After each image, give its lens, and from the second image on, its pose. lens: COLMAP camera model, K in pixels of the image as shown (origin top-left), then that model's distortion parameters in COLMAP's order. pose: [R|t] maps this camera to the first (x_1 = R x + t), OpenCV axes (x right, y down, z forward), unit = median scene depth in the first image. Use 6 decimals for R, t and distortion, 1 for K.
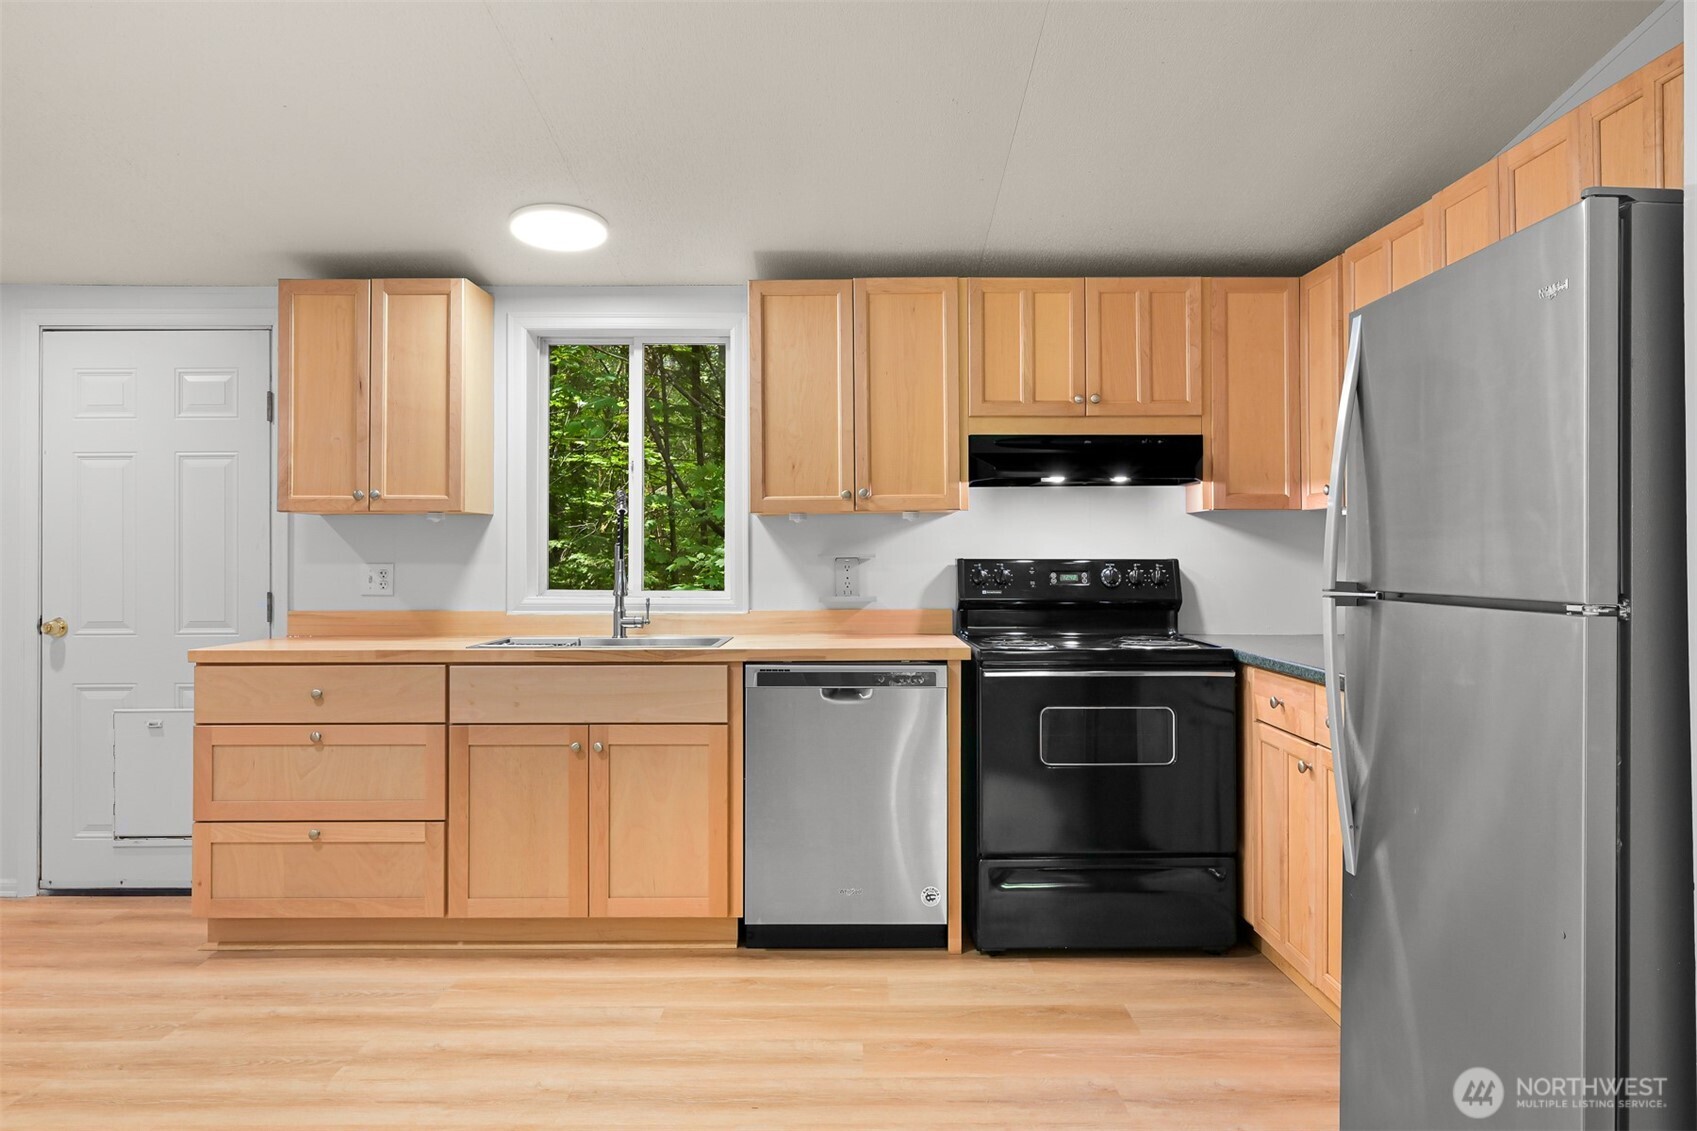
lens RADIAL K [[1197.3, 0, 865.2], [0, 1197.3, 538.4], [0, 0, 1]] dist [-0.001778, -0.002795]
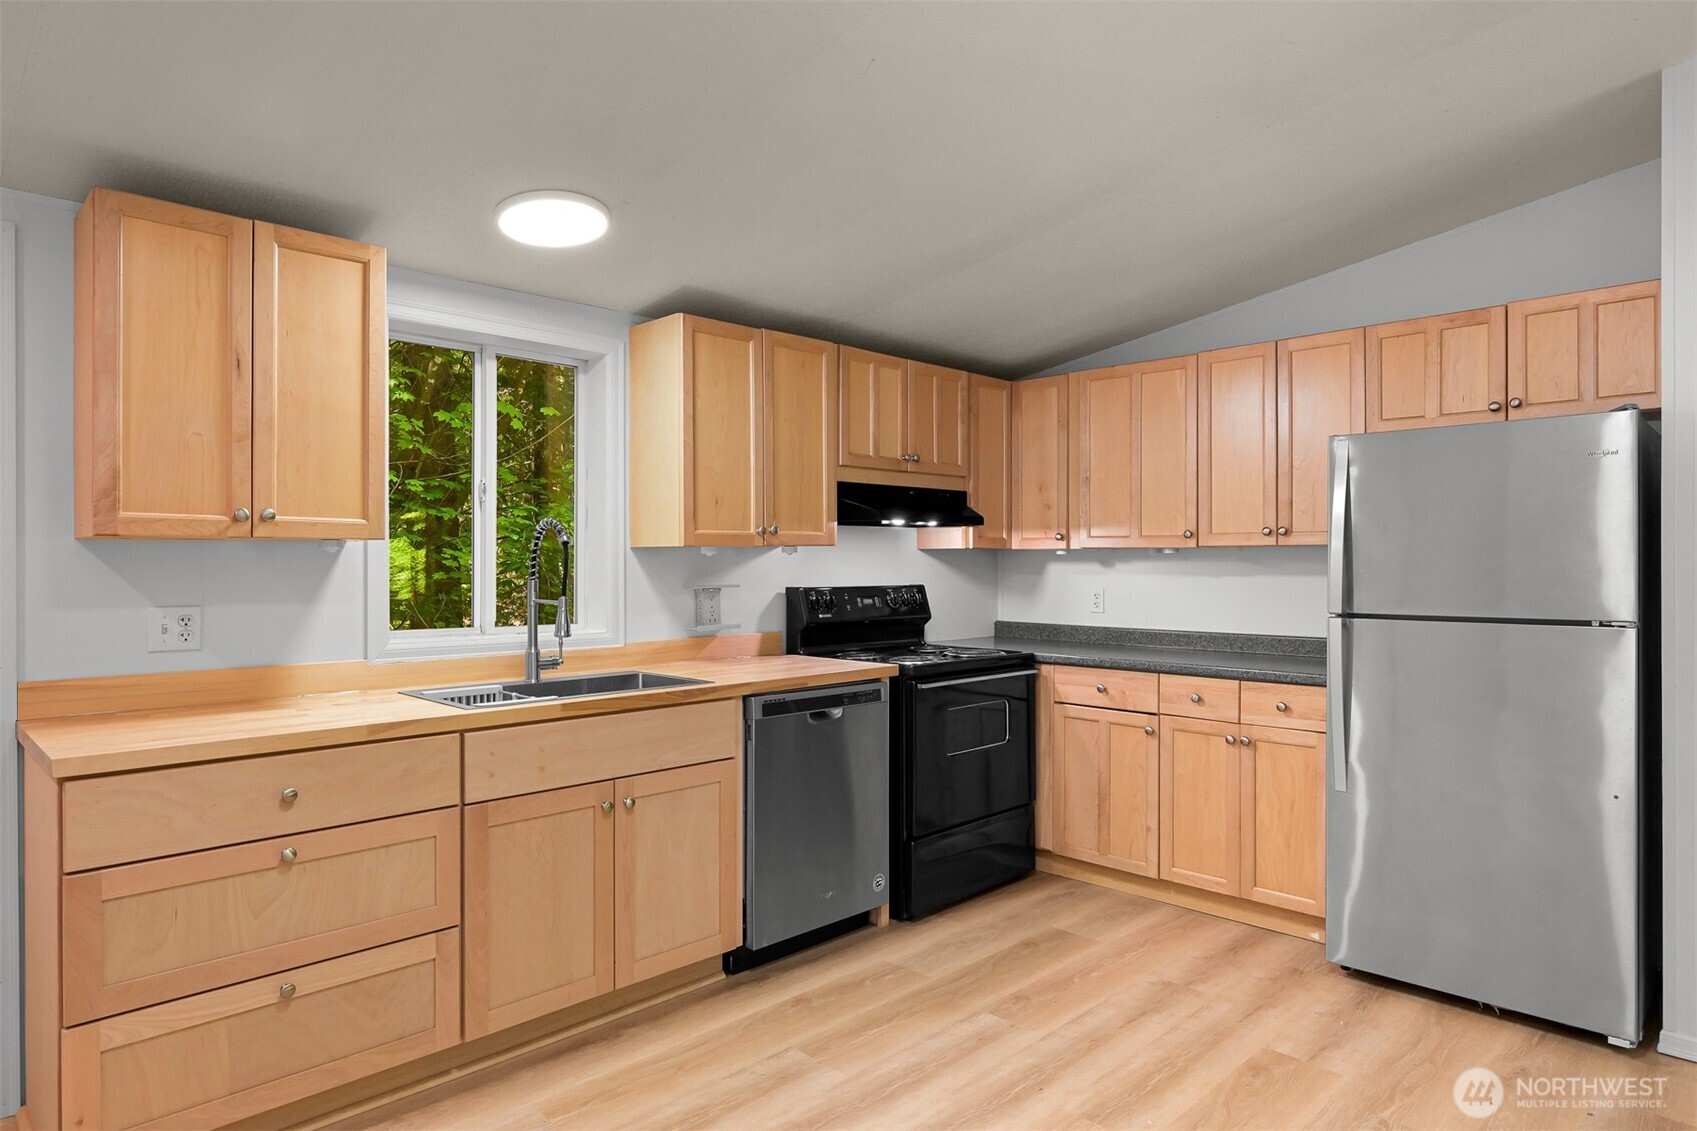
lens RADIAL K [[985.3, 0, 858.9], [0, 985.3, 560.7], [0, 0, 1]] dist [-0.004871, 0.000420]
pose [[0.712576, 0.002584, 0.701590, -0.574923], [-0.011185, 0.999908, 0.007677, -0.017215], [-0.701506, -0.013318, 0.712539, 0.311482]]
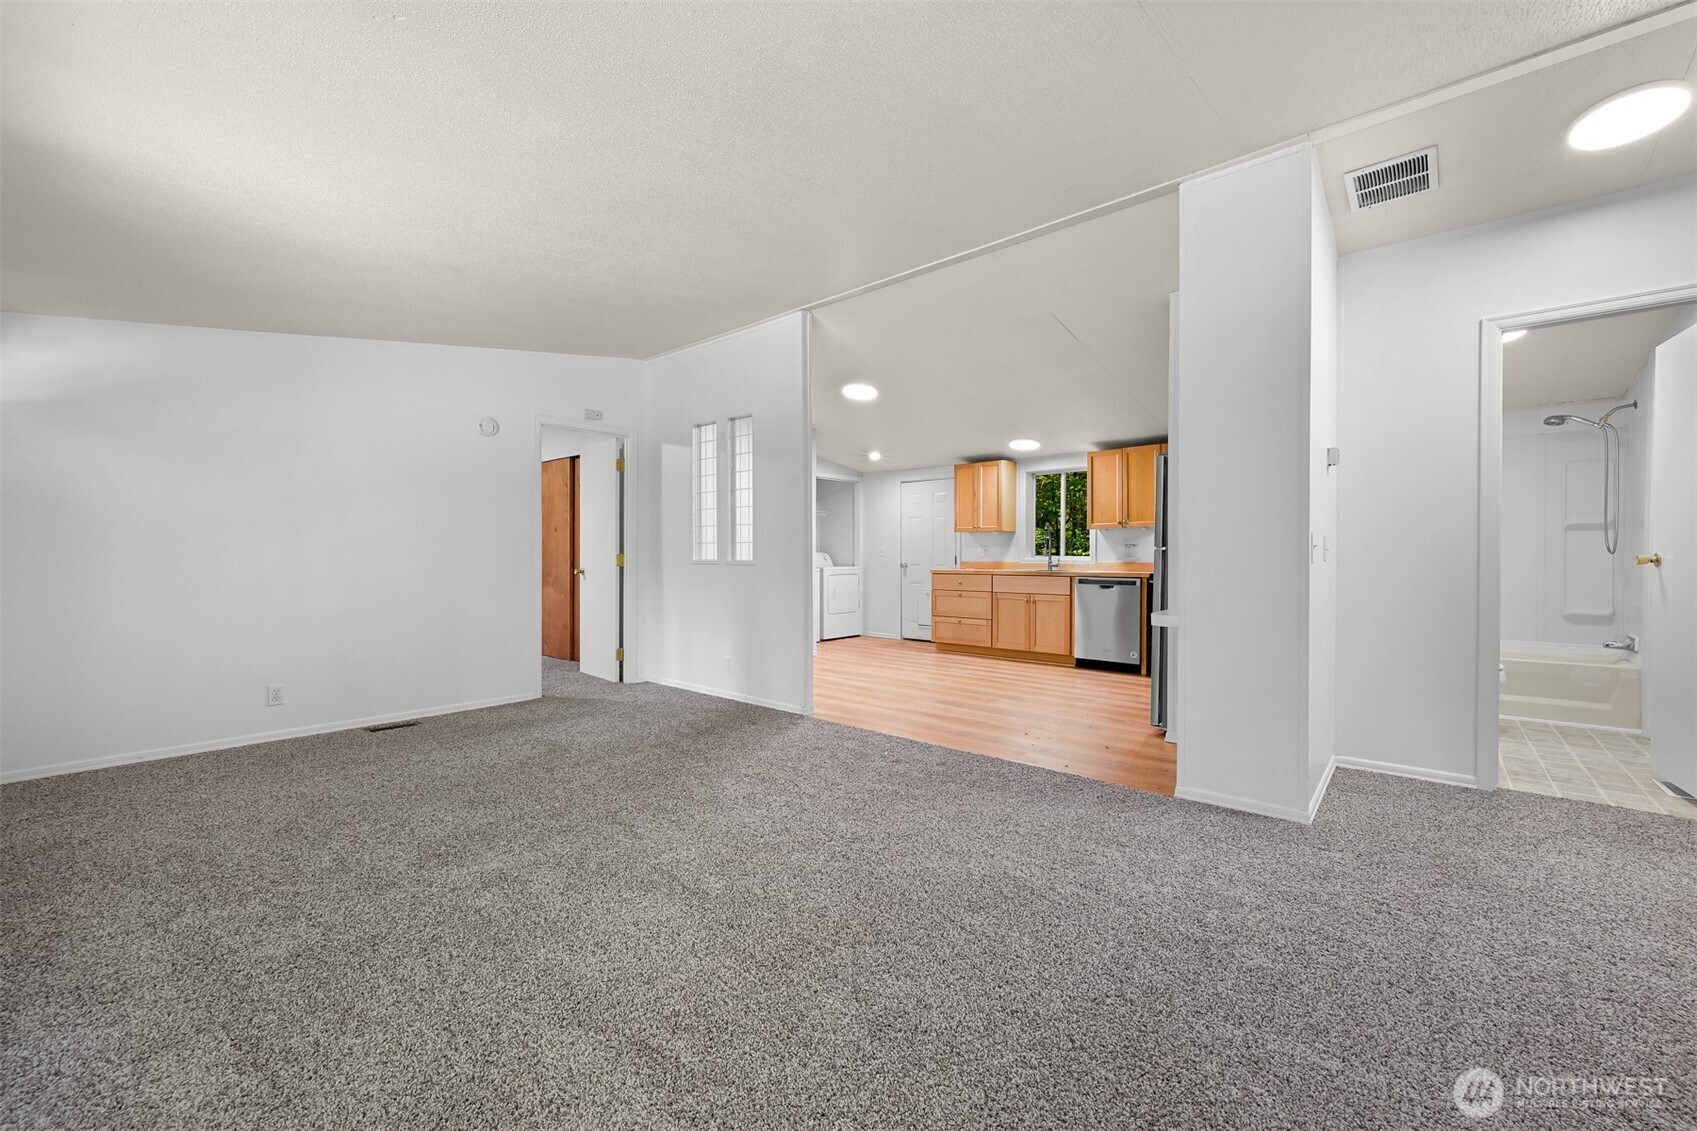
lens RADIAL K [[682.5, 0, 858.7], [0, 682.5, 567.0], [0, 0, 1]] dist [-0.001246, 0.000583]
pose [[0.761559, 0.013665, -0.647952, 0.589400], [0.007440, 0.999527, 0.029824, 0.018491], [0.648053, -0.027533, 0.761097, -0.699541]]
